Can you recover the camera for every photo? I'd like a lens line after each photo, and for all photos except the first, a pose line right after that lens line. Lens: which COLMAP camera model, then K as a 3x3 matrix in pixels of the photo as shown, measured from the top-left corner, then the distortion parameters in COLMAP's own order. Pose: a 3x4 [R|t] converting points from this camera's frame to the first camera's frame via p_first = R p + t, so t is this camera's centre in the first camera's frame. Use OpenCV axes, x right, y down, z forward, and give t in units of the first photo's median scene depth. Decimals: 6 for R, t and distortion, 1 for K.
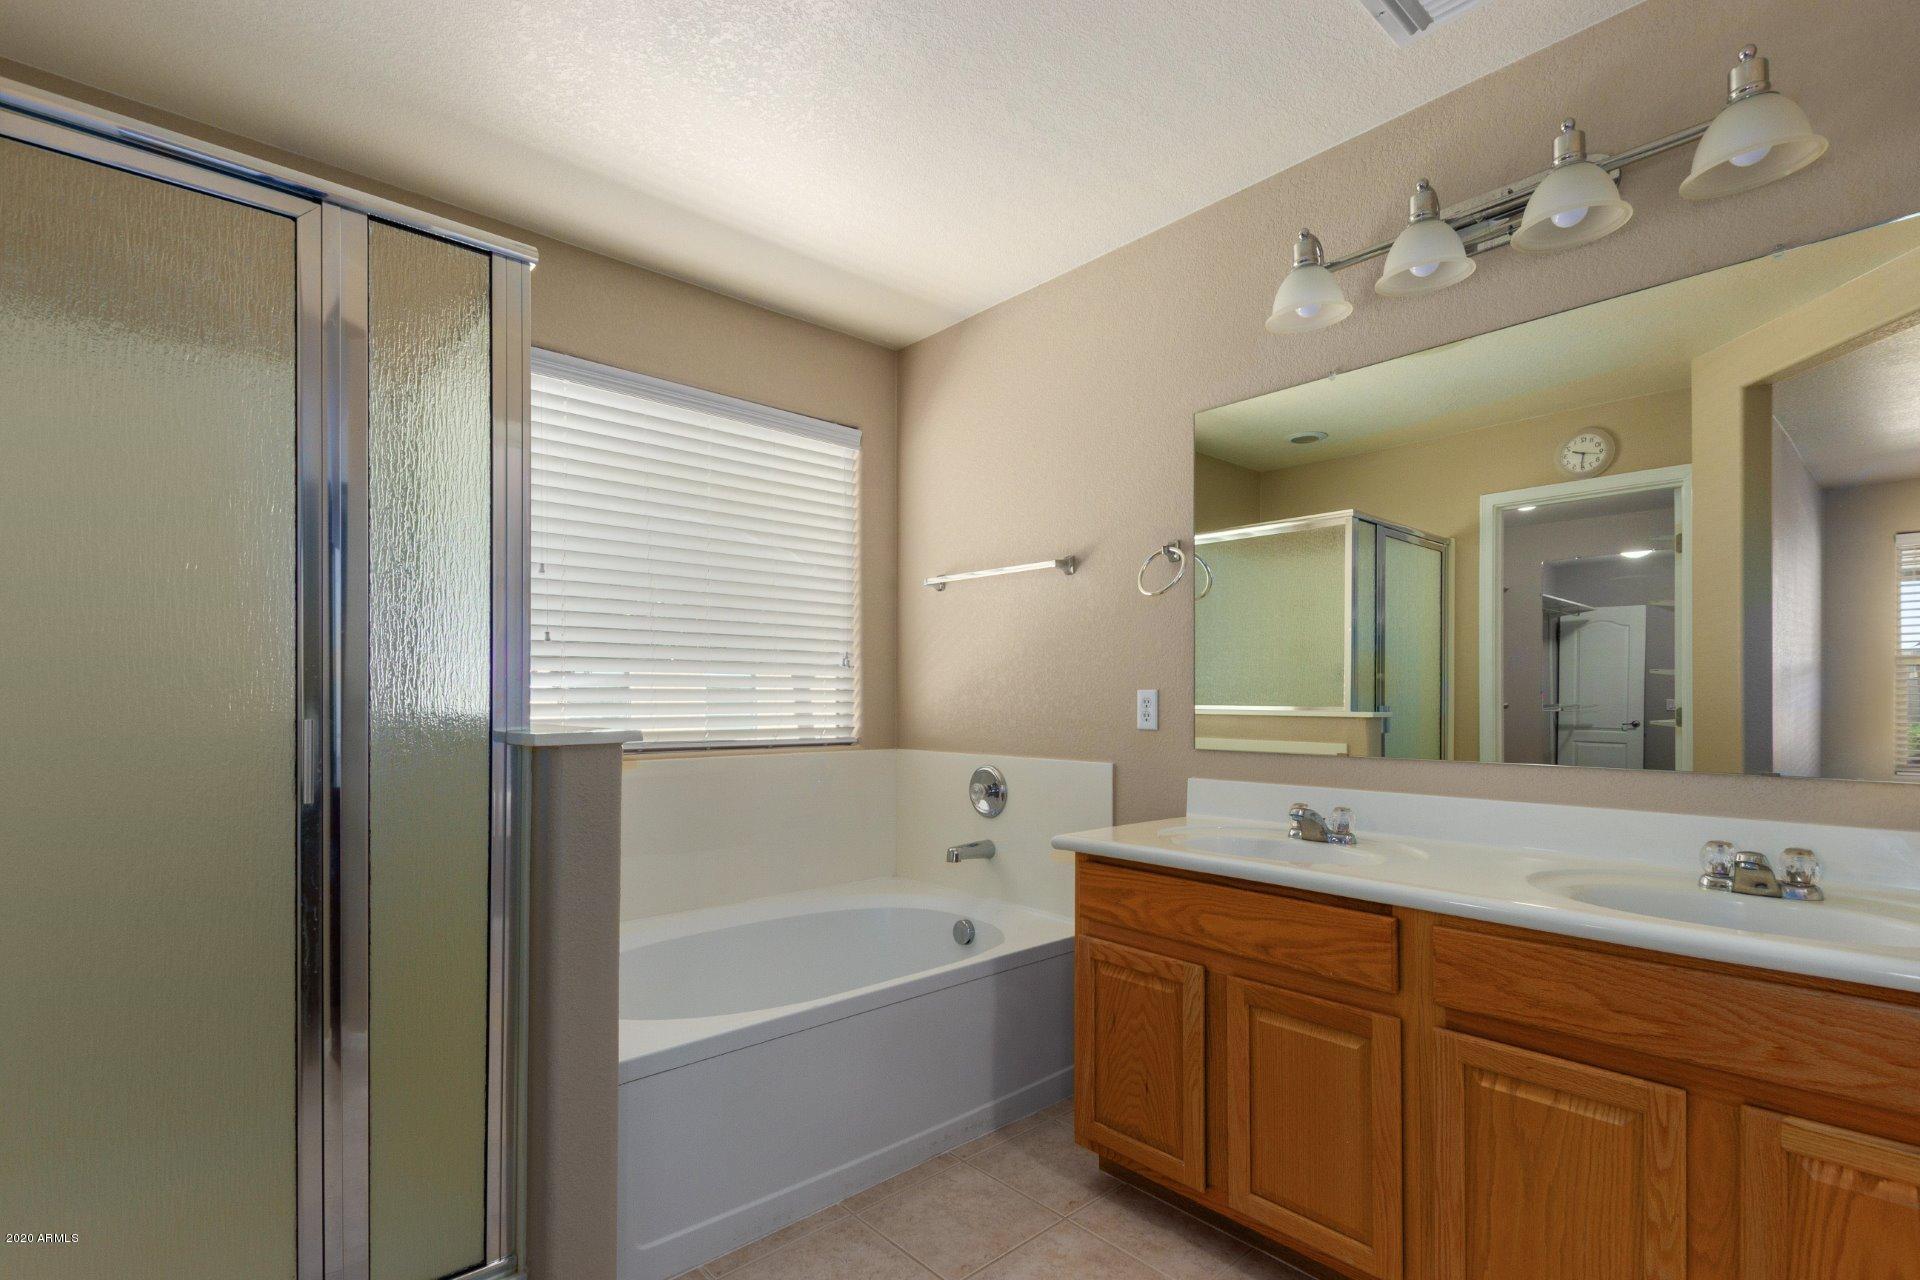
lens RADIAL K [[884.5, 0, 973.1], [0, 884.5, 687.2], [0, 0, 1]] dist [0.020467, -0.011404]
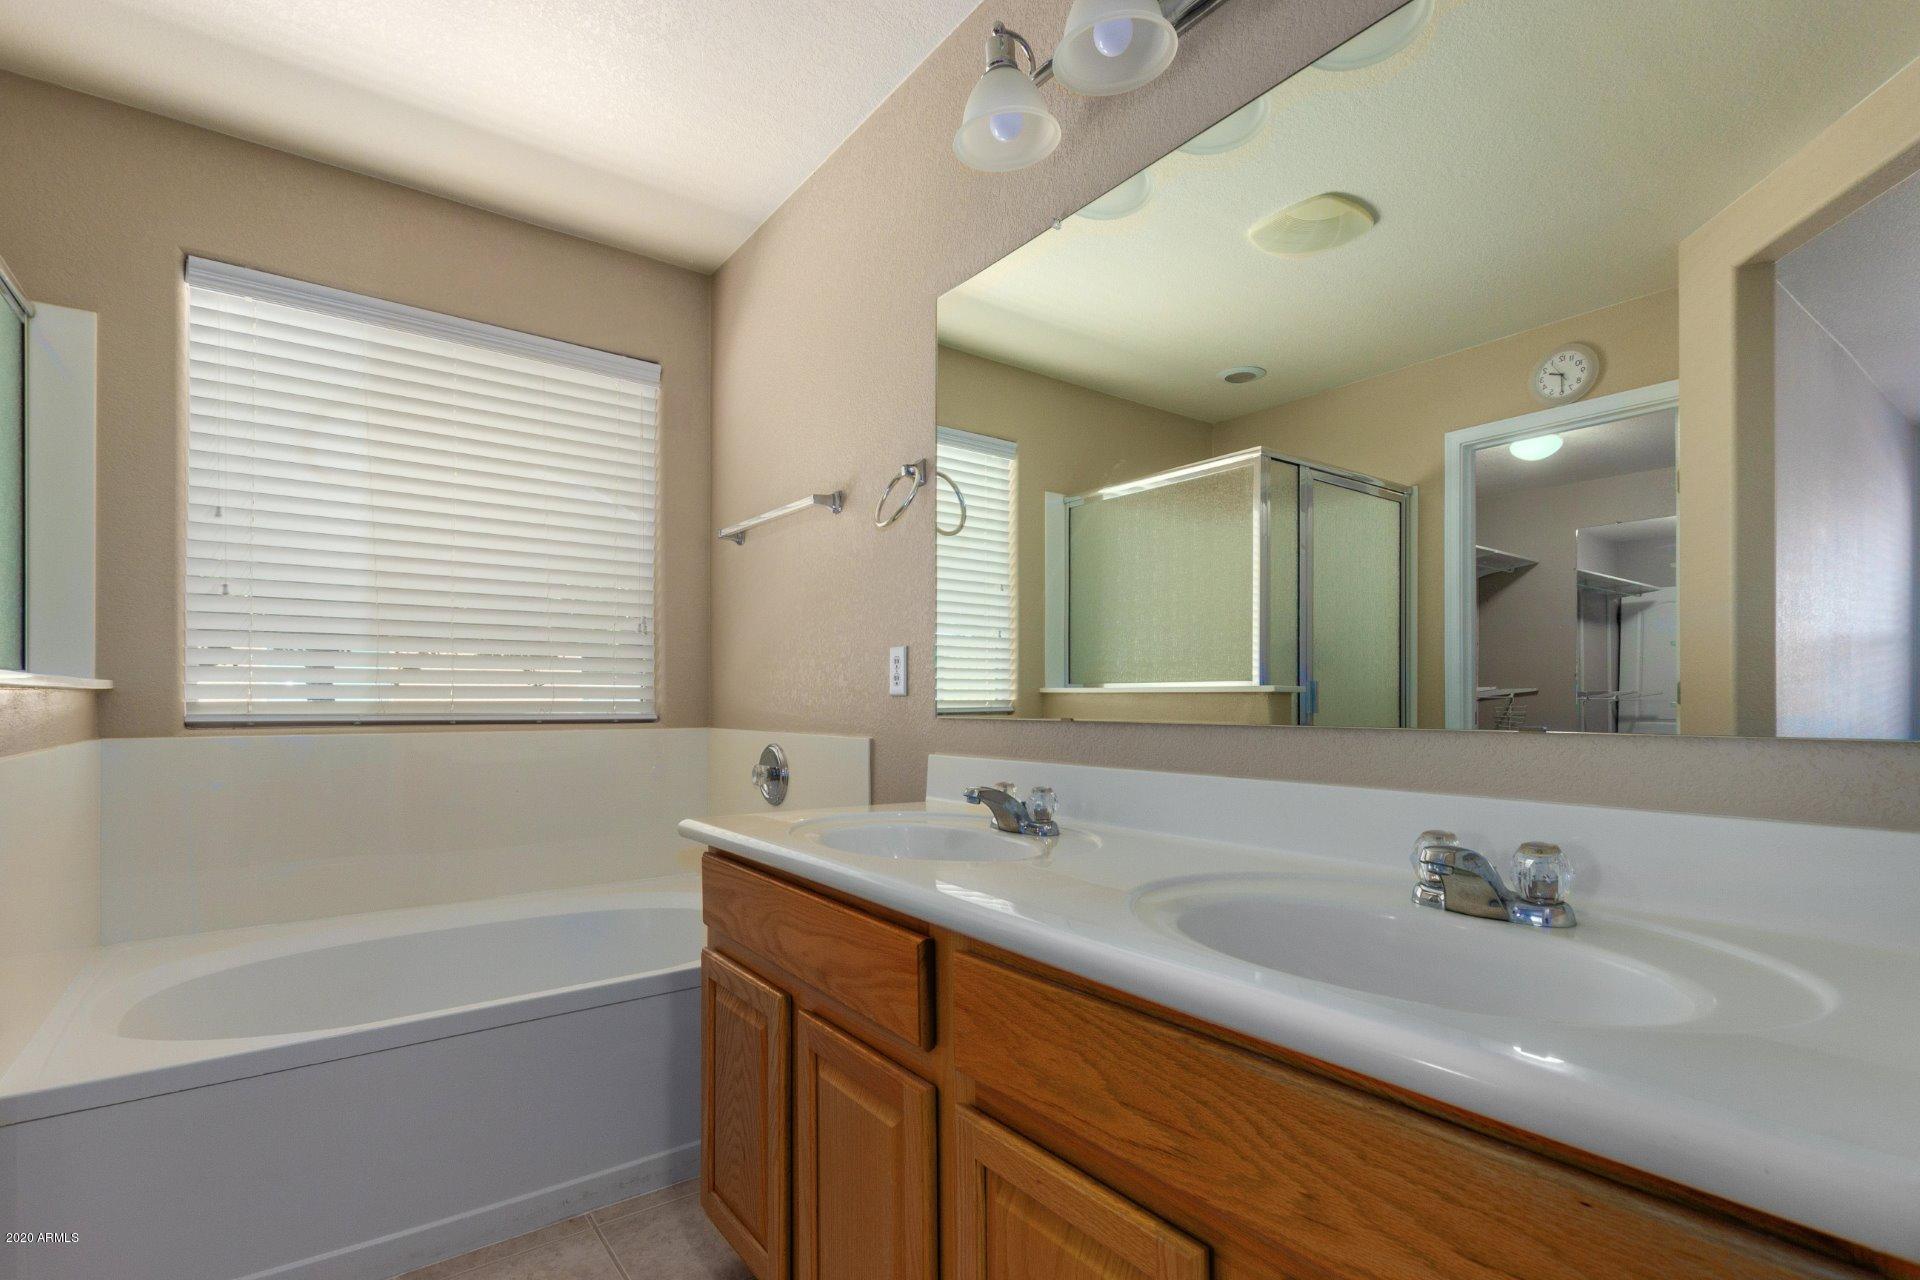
lens RADIAL K [[884.5, 0, 973.1], [0, 884.5, 687.2], [0, 0, 1]] dist [0.020467, -0.011404]
pose [[0.995452, -0.002559, -0.095226, 0.339227], [0.002500, 0.999997, -0.000739, 0.040718], [0.095228, 0.000497, 0.995455, 0.195671]]
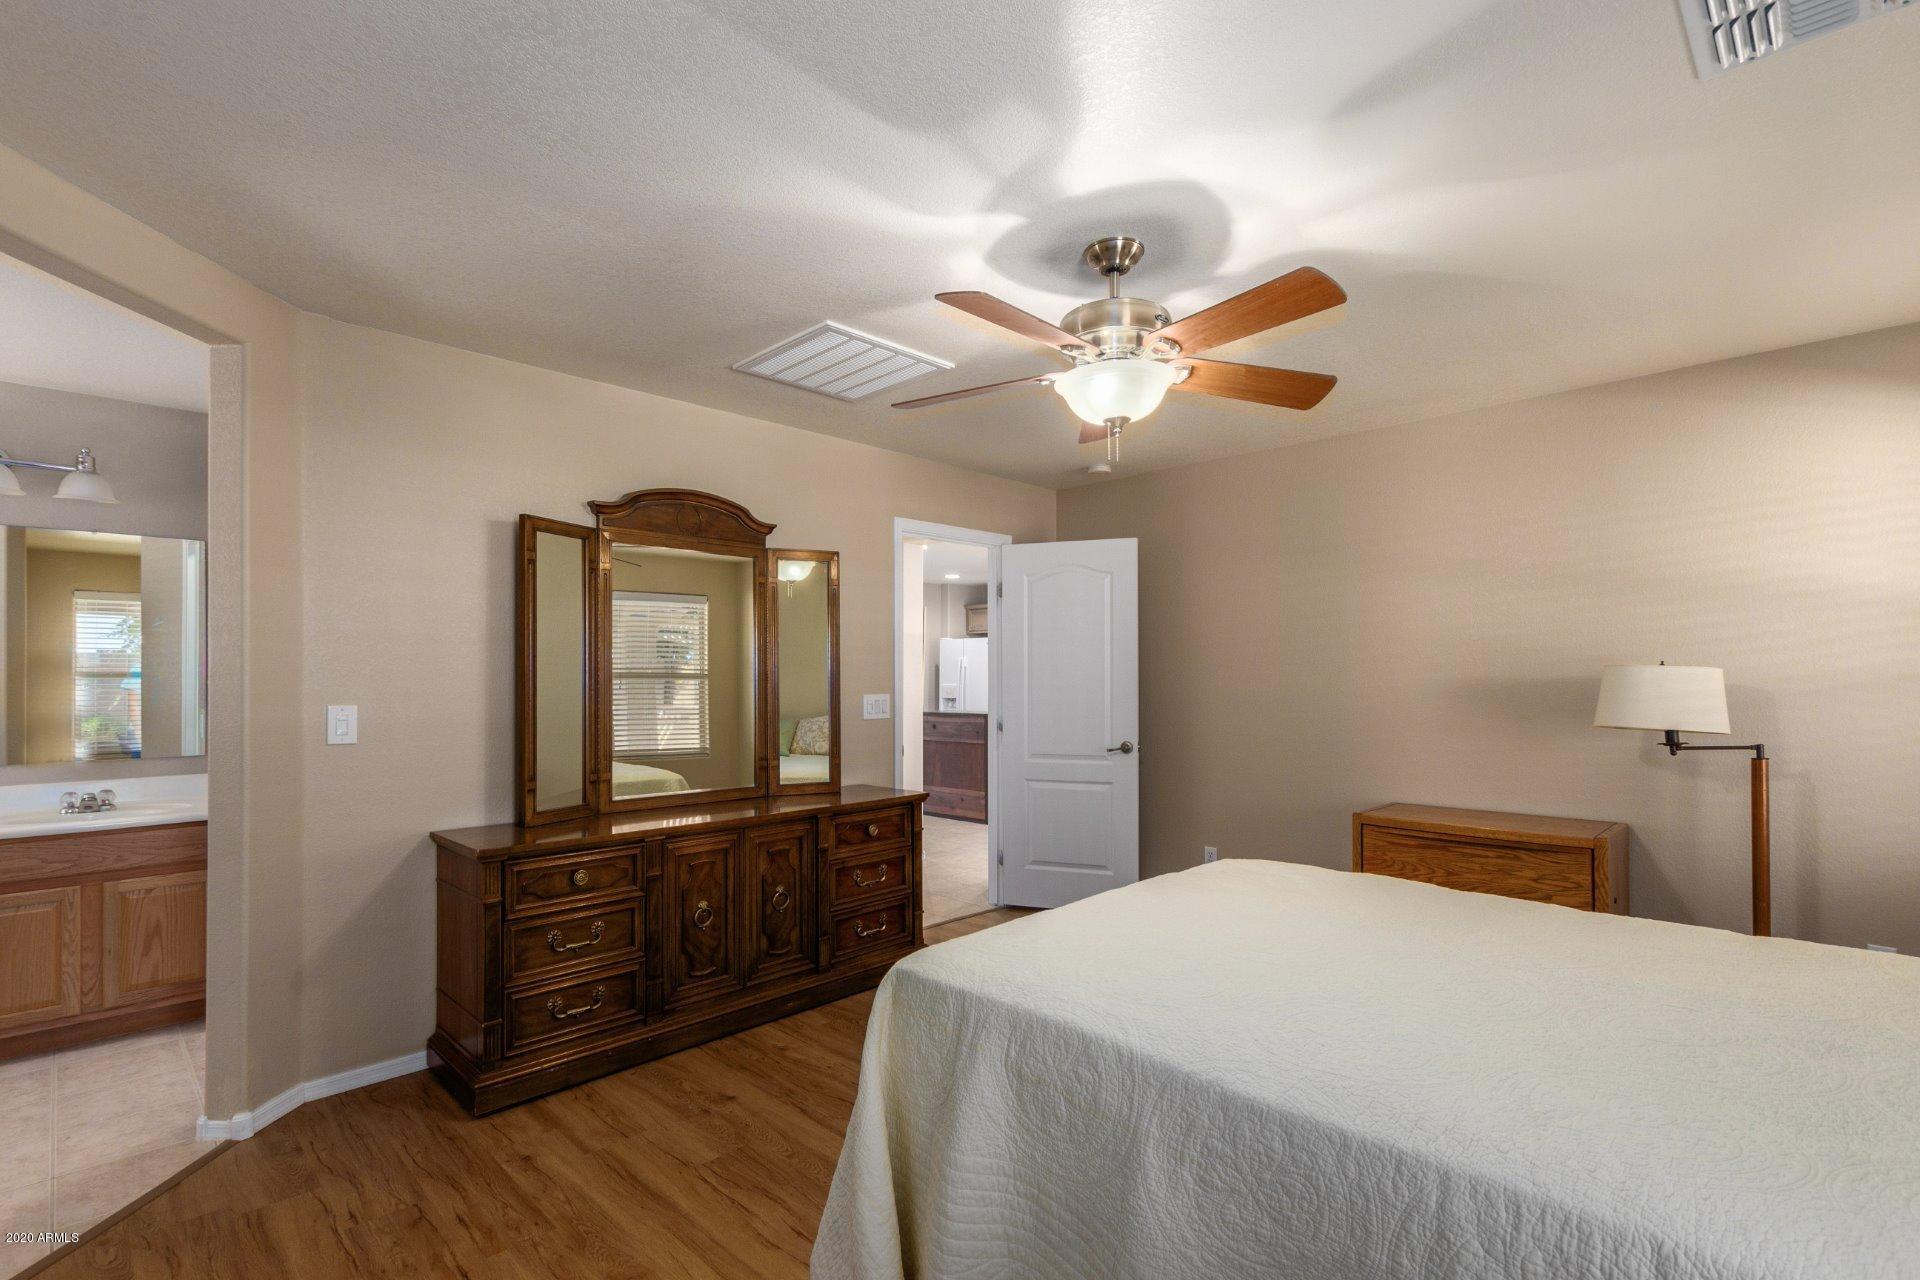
lens RADIAL K [[884.5, 0, 973.1], [0, 884.5, 687.2], [0, 0, 1]] dist [0.020467, -0.011404]
pose [[-0.071286, -0.008950, 0.997416, -0.941174], [-0.005805, 0.999947, 0.008558, -0.075881], [-0.997439, -0.005180, -0.071334, -0.668691]]
